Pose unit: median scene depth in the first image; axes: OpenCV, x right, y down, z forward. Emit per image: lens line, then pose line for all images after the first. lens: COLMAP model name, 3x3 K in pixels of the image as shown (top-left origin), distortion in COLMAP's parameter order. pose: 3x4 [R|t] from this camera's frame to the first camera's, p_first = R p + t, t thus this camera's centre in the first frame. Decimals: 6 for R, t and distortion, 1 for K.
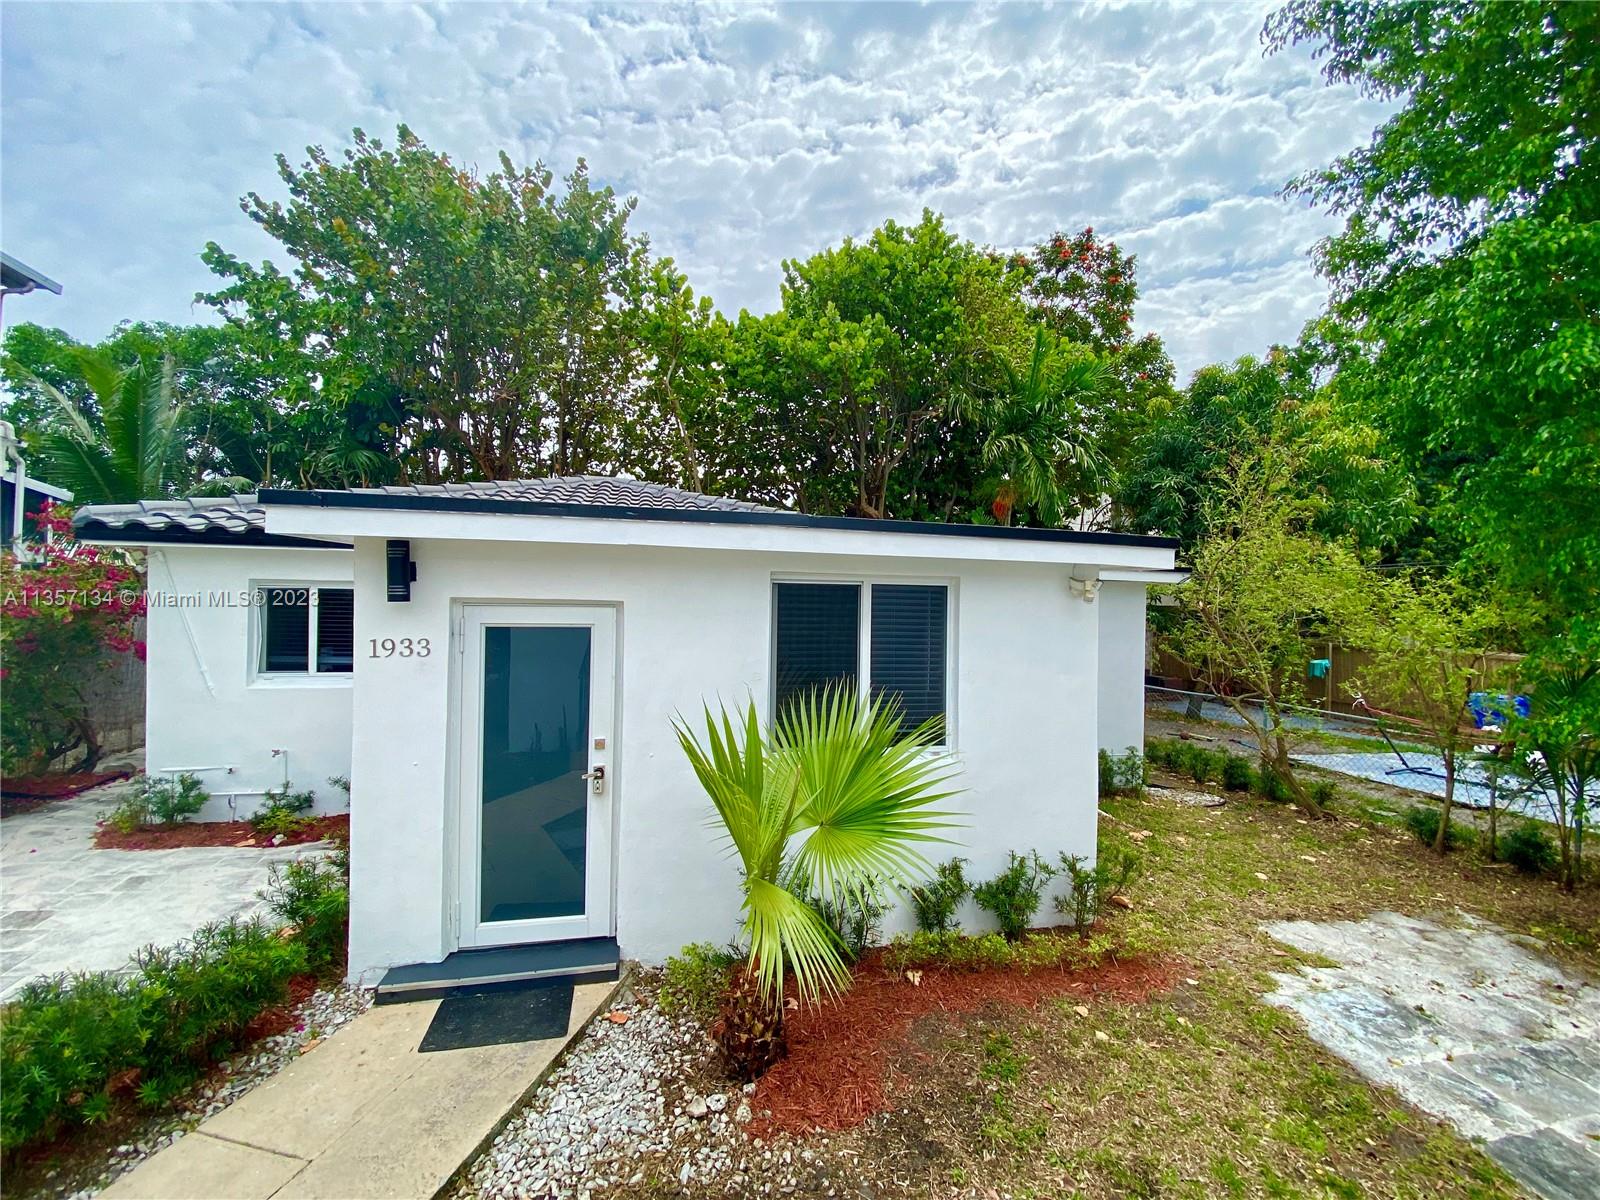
lens RADIAL K [[636.4, 0, 776.0], [0, 636.4, 606.8], [0, 0, 1]] dist [-0.008545, -0.000580]
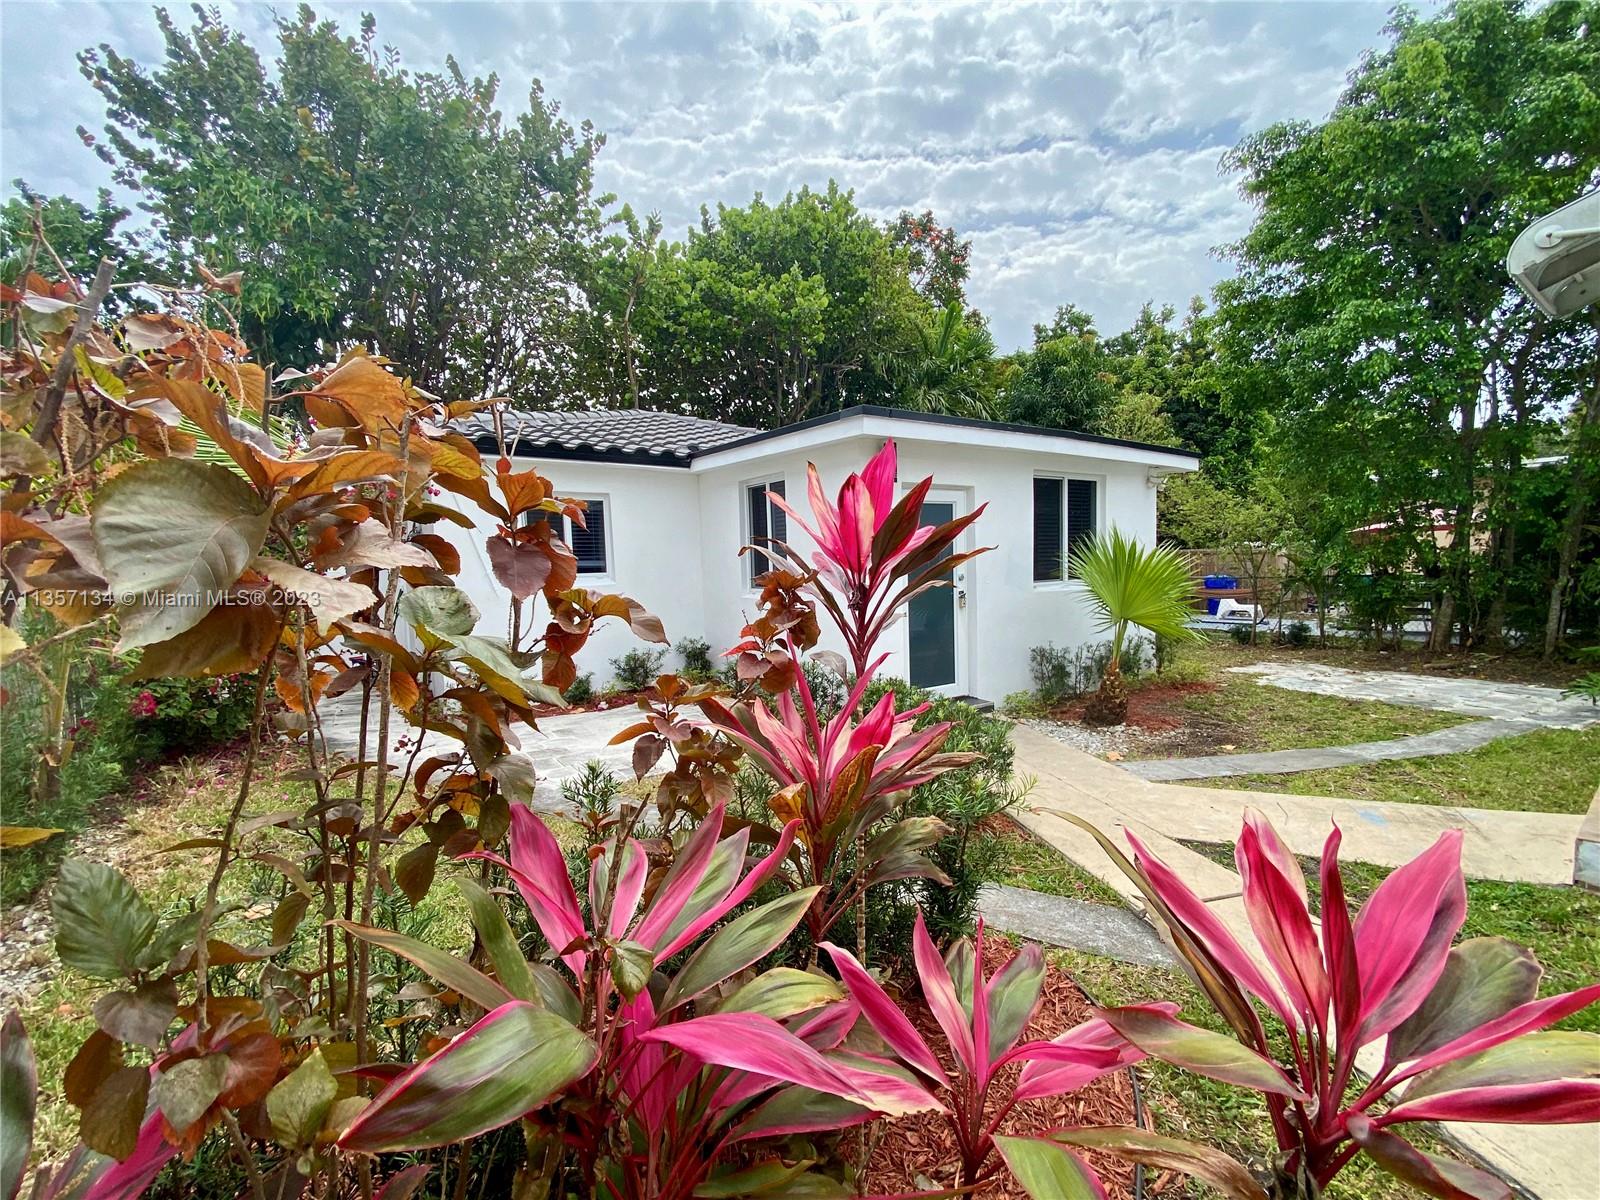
lens RADIAL K [[640.7, 0, 800.0], [0, 640.7, 600.0], [0, 0, 1]] dist [-0.000186, -0.006786]
pose [[0.935923, -0.066969, 0.345779, -0.836893], [0.044981, 0.996445, 0.071238, 0.097064], [-0.349321, -0.051120, 0.935608, -0.255196]]
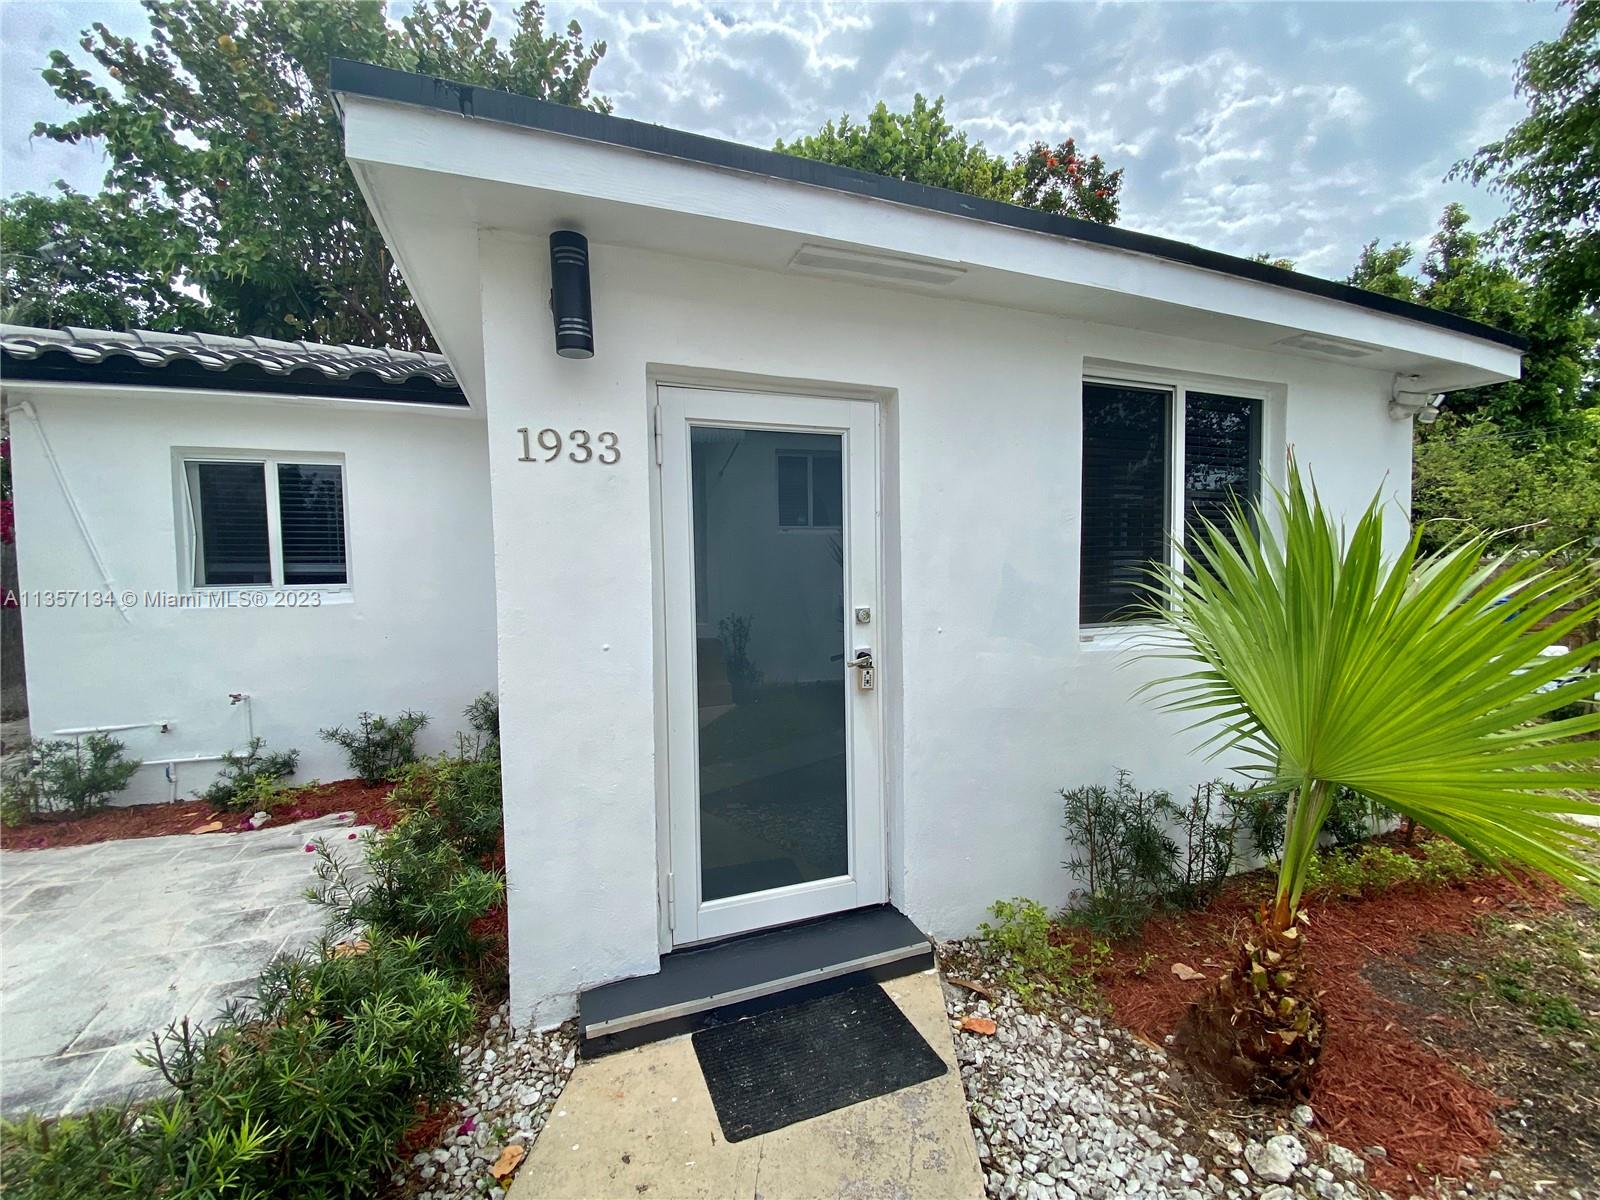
lens RADIAL K [[645.6, 0, 800.0], [0, 645.6, 600.0], [0, 0, 1]] dist [0.015680, -0.017241]
pose [[0.990278, -0.037830, 0.133856, -0.294125], [0.030161, 0.997810, 0.058869, 0.108899], [-0.135790, -0.054260, 0.989251, 0.243835]]
